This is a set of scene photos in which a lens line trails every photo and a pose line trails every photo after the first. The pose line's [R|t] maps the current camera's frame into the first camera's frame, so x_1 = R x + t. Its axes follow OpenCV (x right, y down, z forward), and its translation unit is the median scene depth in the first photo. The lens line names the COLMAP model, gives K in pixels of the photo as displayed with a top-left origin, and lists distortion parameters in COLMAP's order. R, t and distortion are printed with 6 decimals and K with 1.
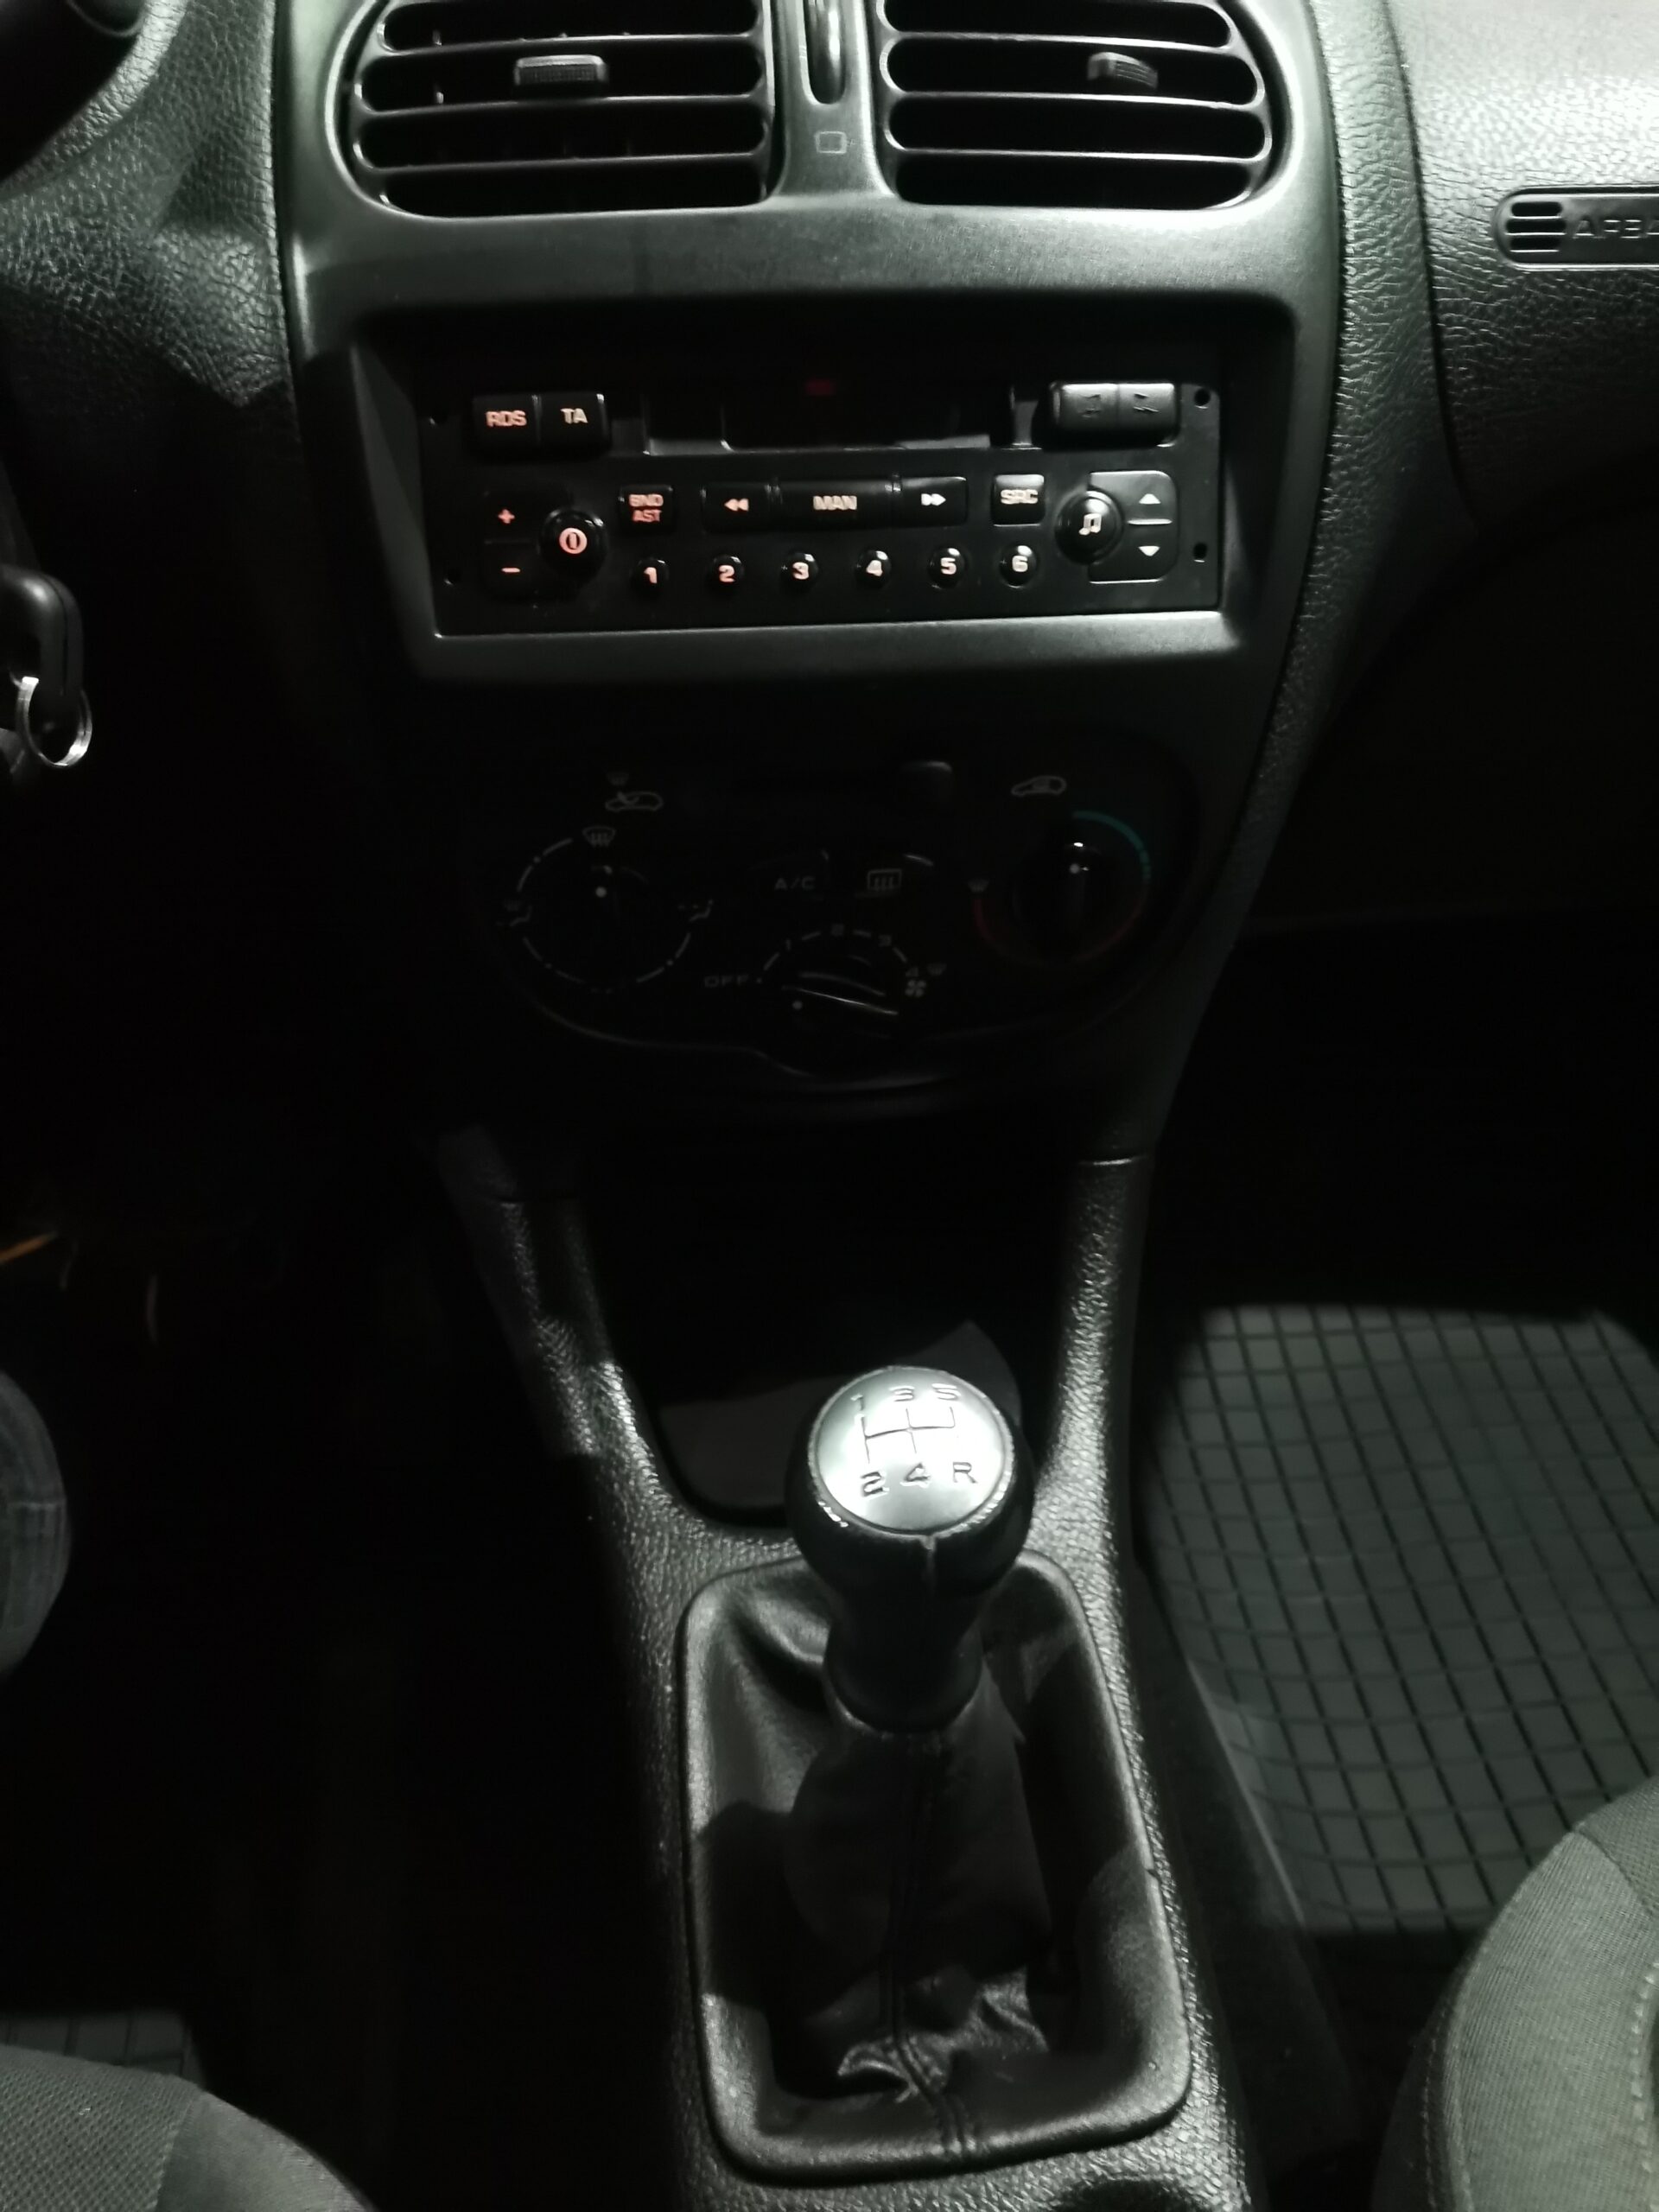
lens RADIAL K [[1653.1, 0, 813.9], [0, 1653.1, 1110.5], [0, 0, 1]] dist [0.087505, -0.101661]
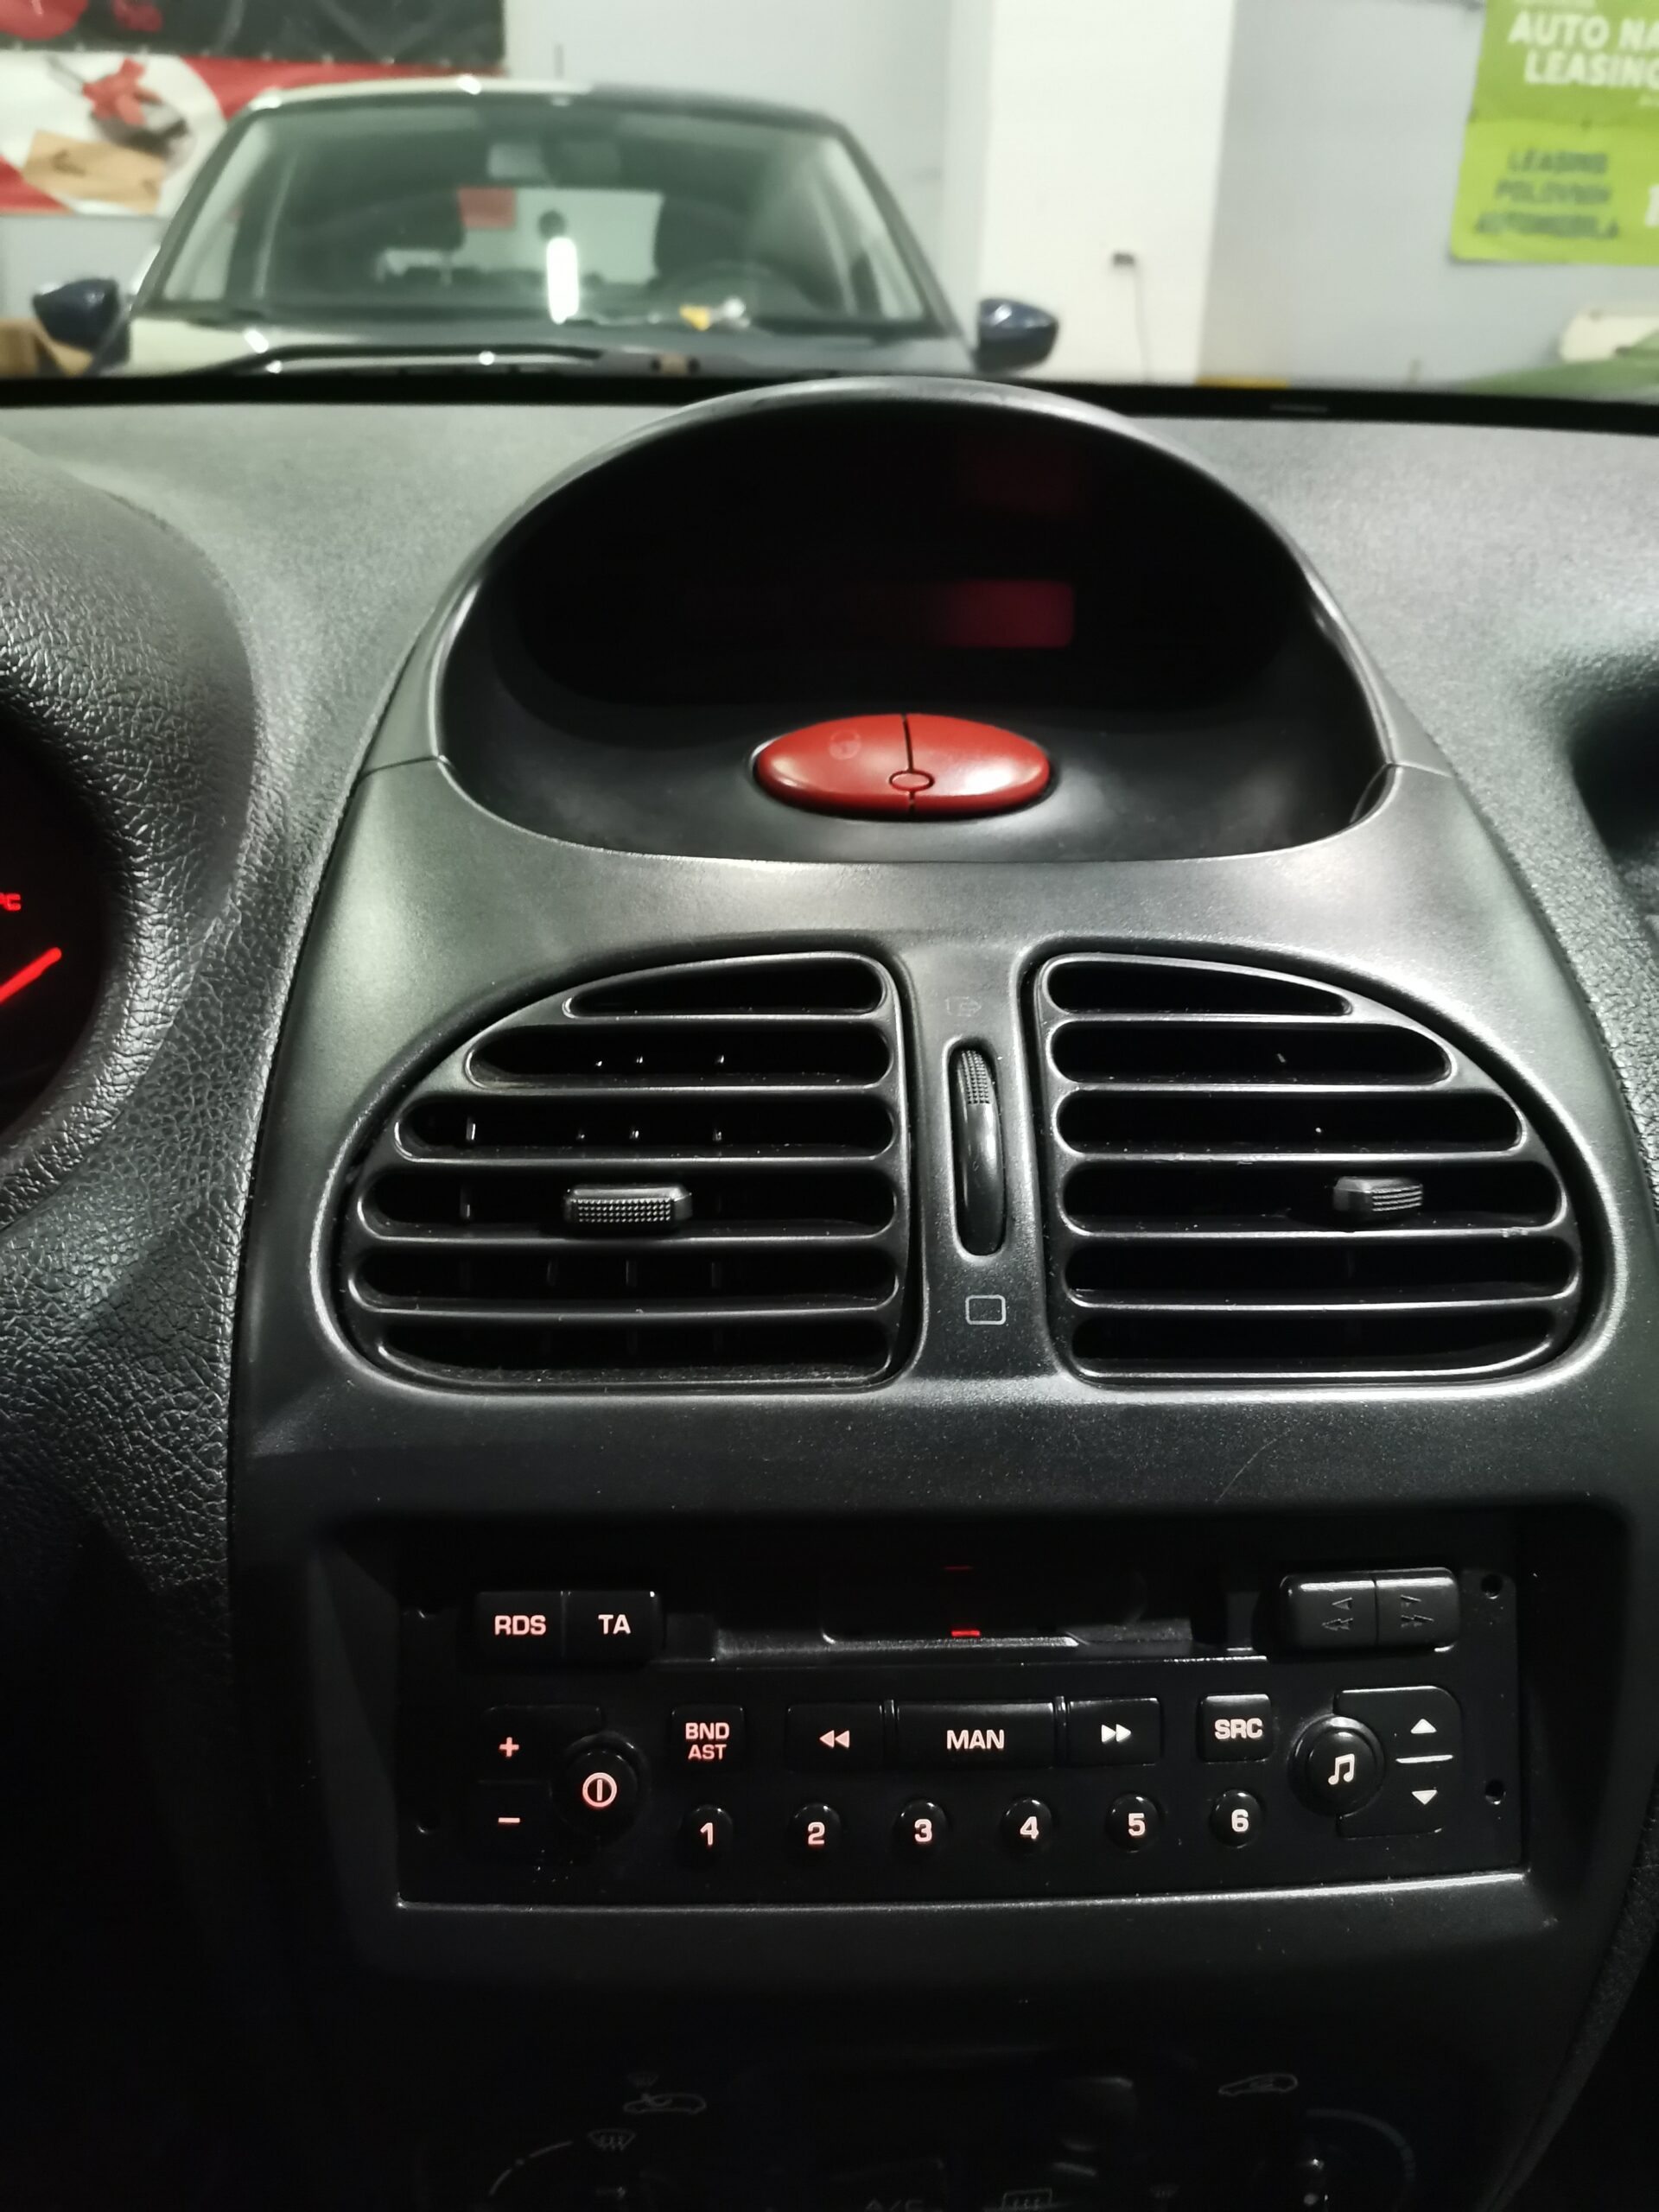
lens RADIAL K [[1653.1, 0, 824.7], [0, 1653.1, 1124.9], [0, 0, 1]] dist [0.087505, -0.101661]
pose [[0.998345, 0.036186, -0.044705, -0.027012], [-0.045152, 0.974571, -0.219482, -0.435246], [0.035626, 0.221137, 0.974592, 0.242469]]
